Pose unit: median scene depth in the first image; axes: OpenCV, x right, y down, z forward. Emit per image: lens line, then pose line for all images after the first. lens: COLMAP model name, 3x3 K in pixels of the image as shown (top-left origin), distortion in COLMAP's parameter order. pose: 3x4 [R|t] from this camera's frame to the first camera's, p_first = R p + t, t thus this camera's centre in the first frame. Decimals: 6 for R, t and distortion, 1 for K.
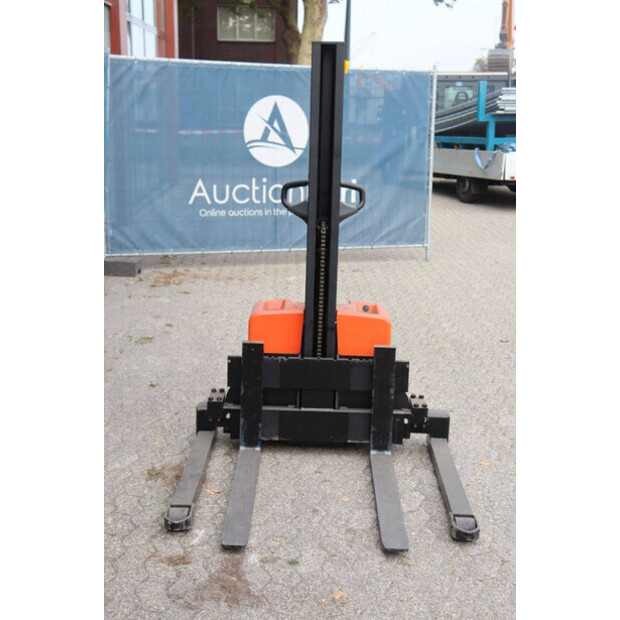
lens RADIAL K [[996.9, 0, 306.8], [0, 996.9, 311.5], [0, 0, 1]] dist [0.158815, 0.000000]
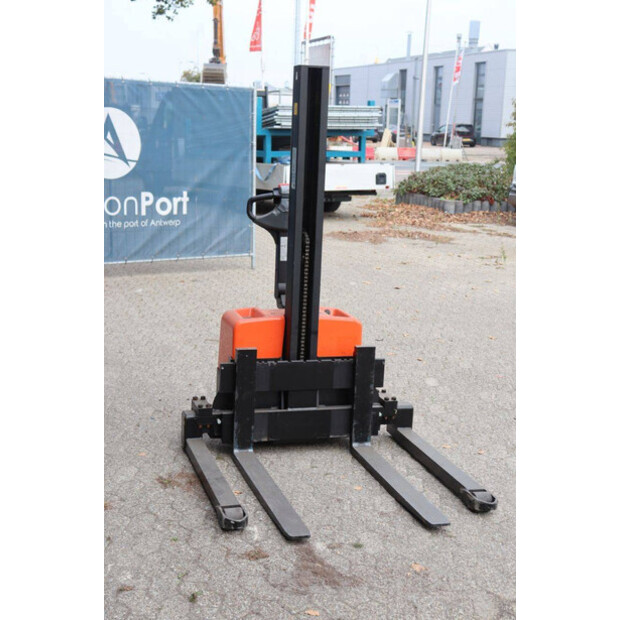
lens RADIAL K [[996.9, 0, 310.0], [0, 996.9, 314.0], [0, 0, 1]] dist [0.158815, 0.000000]
pose [[0.957794, -0.044038, 0.284062, -0.278420], [0.046278, 0.998928, -0.001176, -0.001295], [-0.283706, 0.014272, 0.958805, -0.023140]]
